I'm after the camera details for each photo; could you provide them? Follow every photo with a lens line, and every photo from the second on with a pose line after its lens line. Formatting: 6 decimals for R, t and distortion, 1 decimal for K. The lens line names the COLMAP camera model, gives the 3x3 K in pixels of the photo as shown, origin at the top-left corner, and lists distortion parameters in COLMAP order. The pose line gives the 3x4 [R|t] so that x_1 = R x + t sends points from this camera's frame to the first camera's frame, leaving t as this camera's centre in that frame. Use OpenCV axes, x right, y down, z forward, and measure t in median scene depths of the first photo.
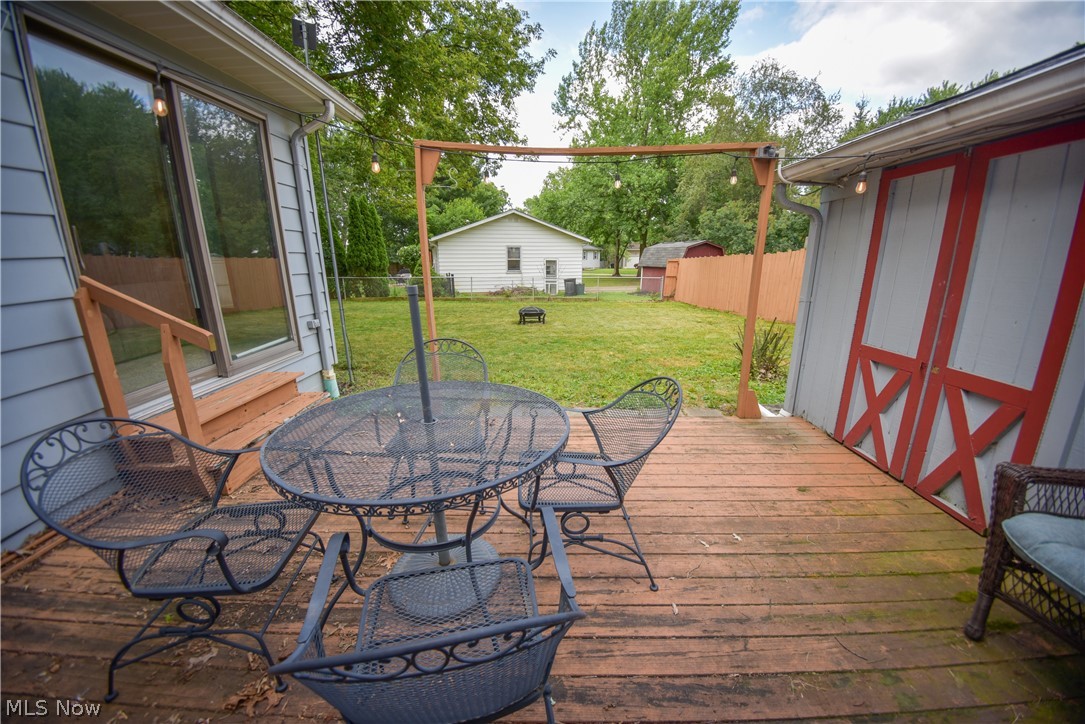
lens RADIAL K [[407.7, 0, 555.8], [0, 407.7, 363.1], [0, 0, 1]] dist [-0.000922, -0.015408]
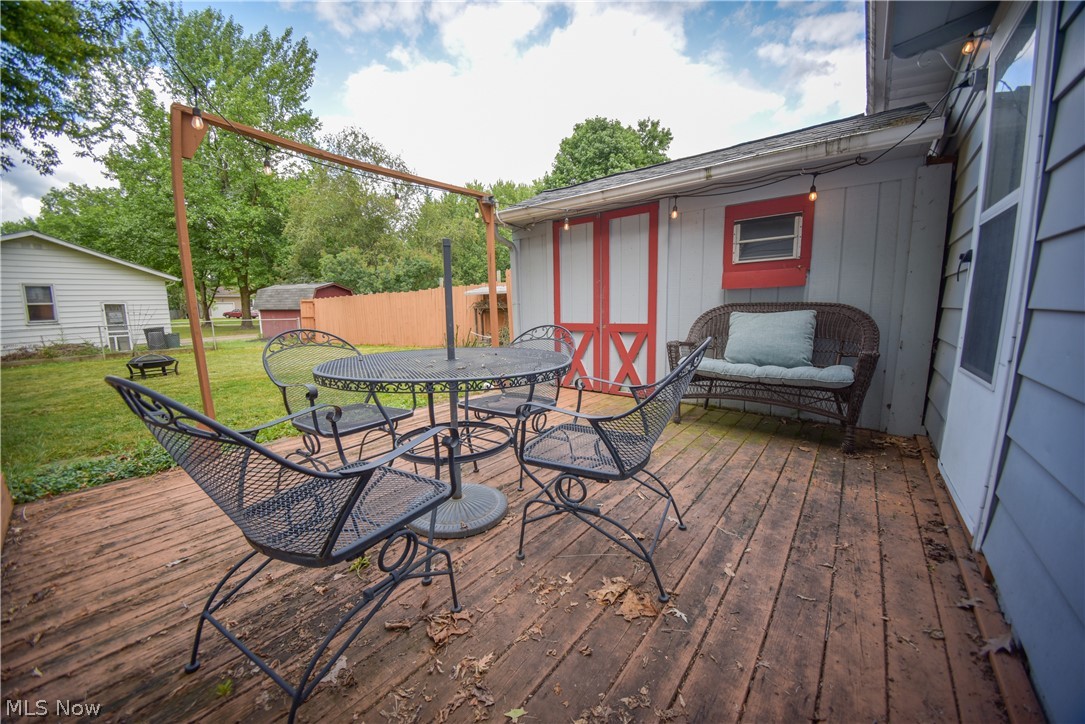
lens RADIAL K [[412.0, 0, 540.7], [0, 412.0, 357.4], [0, 0, 1]] dist [0.001427, -0.015690]
pose [[0.648443, -0.100356, 0.754620, -0.072658], [0.198490, 0.979273, -0.040329, 0.017983], [-0.734931, 0.175935, 0.654922, -0.002031]]
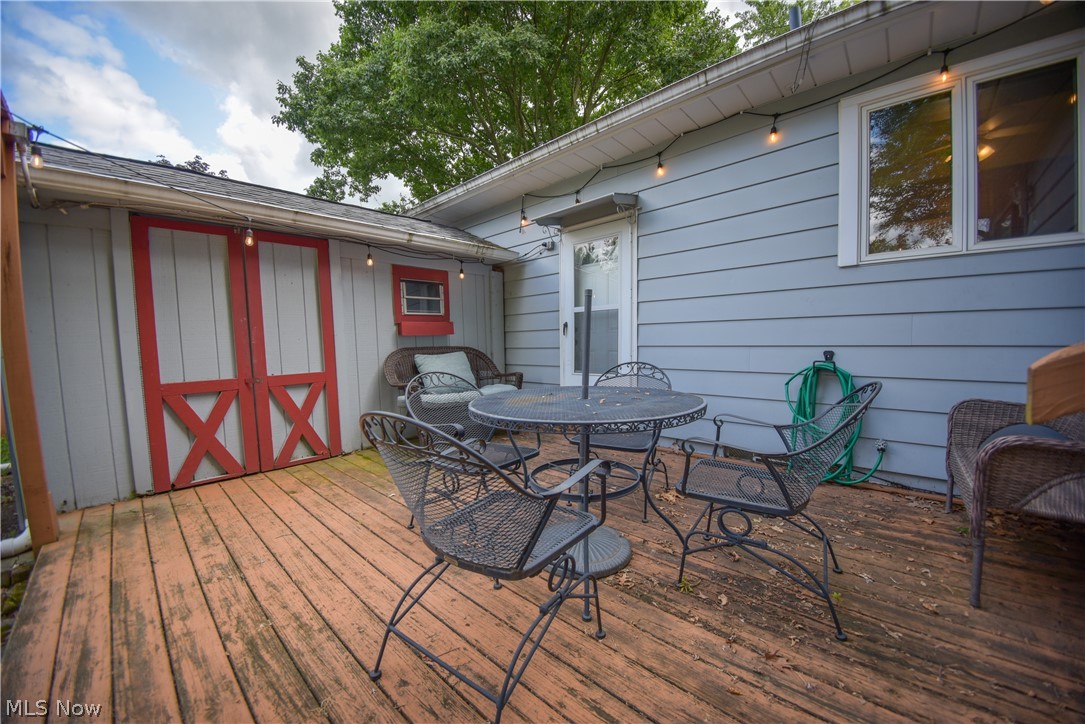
lens RADIAL K [[412.0, 0, 540.7], [0, 412.0, 357.4], [0, 0, 1]] dist [0.001427, -0.015690]
pose [[-0.724685, -0.010716, 0.688997, -0.074726], [0.190914, 0.957615, 0.215696, -0.018132], [-0.662105, 0.287851, -0.691924, 0.132126]]
